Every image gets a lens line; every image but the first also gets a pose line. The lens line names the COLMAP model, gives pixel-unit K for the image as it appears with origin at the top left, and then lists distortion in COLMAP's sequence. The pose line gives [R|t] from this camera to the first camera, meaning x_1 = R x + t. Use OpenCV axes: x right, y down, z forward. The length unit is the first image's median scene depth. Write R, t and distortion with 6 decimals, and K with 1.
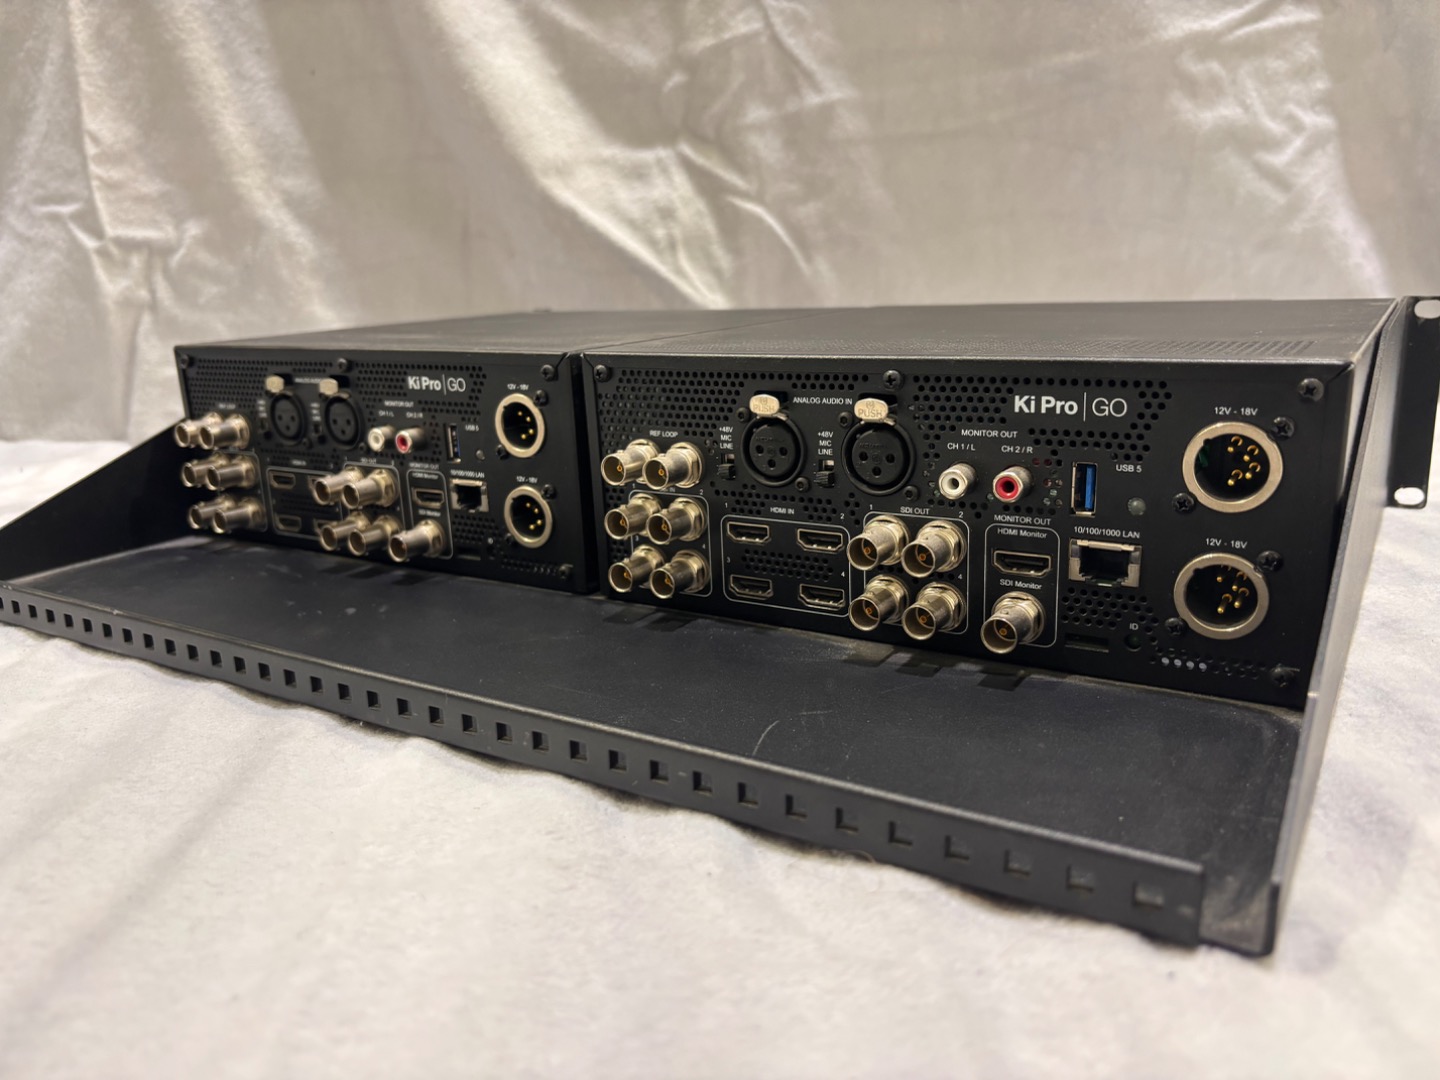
lens RADIAL K [[1125.8, 0, 713.2], [0, 1125.8, 554.3], [0, 0, 1]] dist [0.019665, -0.044508]
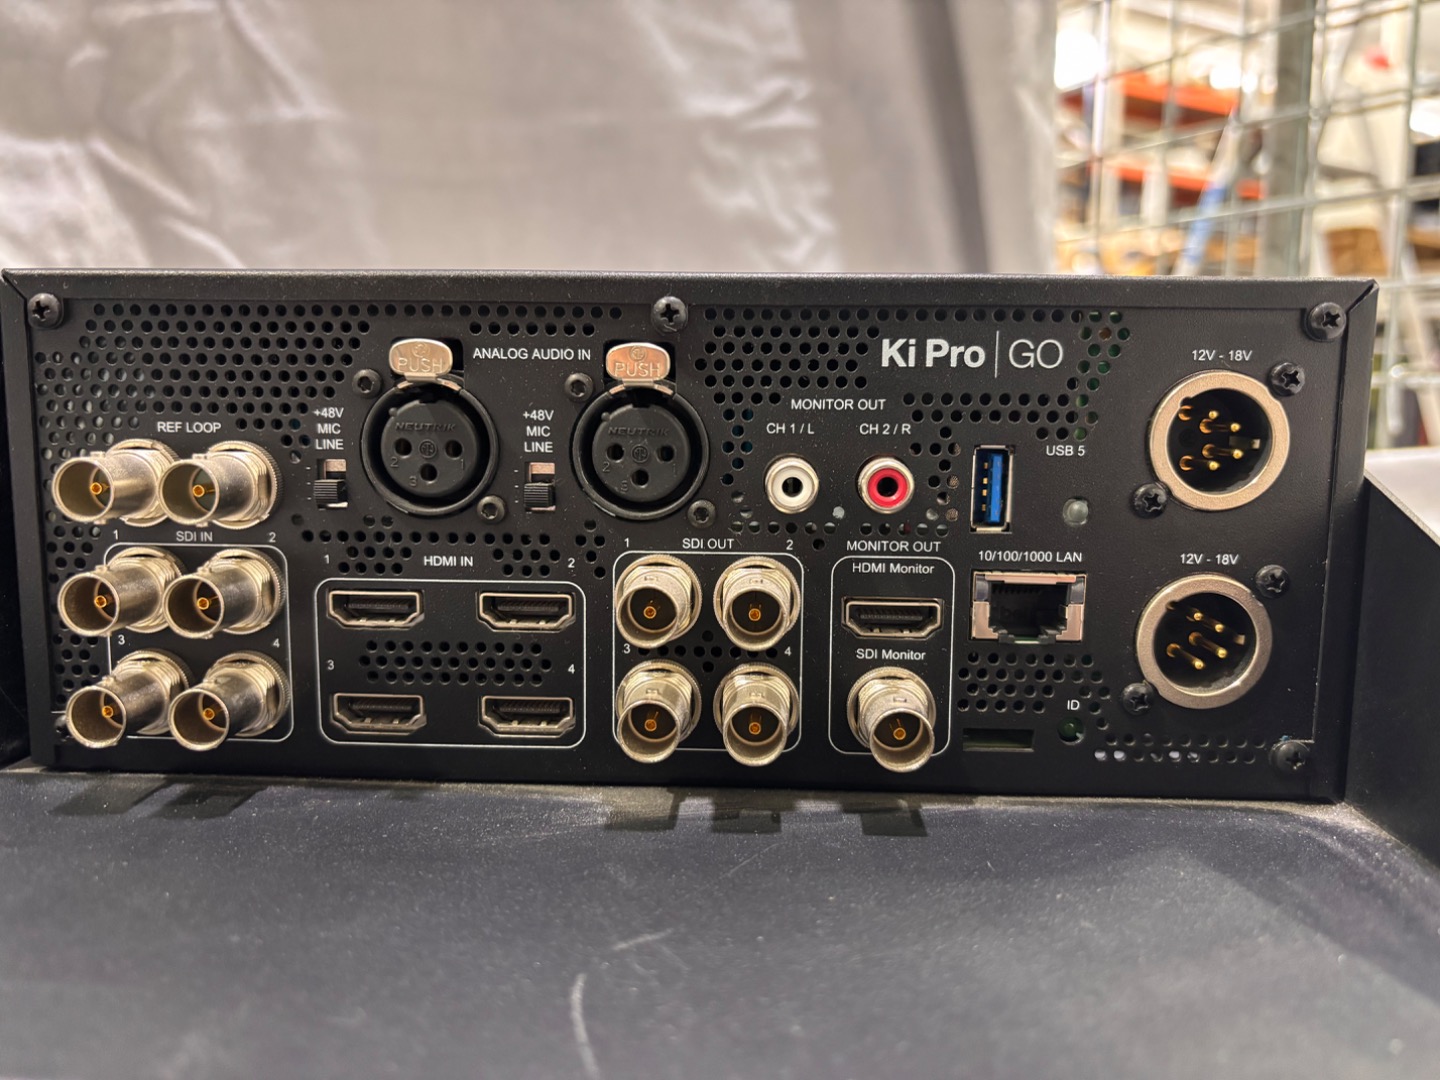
lens RADIAL K [[1125.8, 0, 718.6], [0, 1125.8, 541.0], [0, 0, 1]] dist [0.019665, -0.044508]
pose [[0.860755, -0.006587, 0.508976, -0.109650], [0.085590, 0.987552, -0.131964, 0.036494], [-0.501771, 0.157152, 0.850605, 0.503384]]
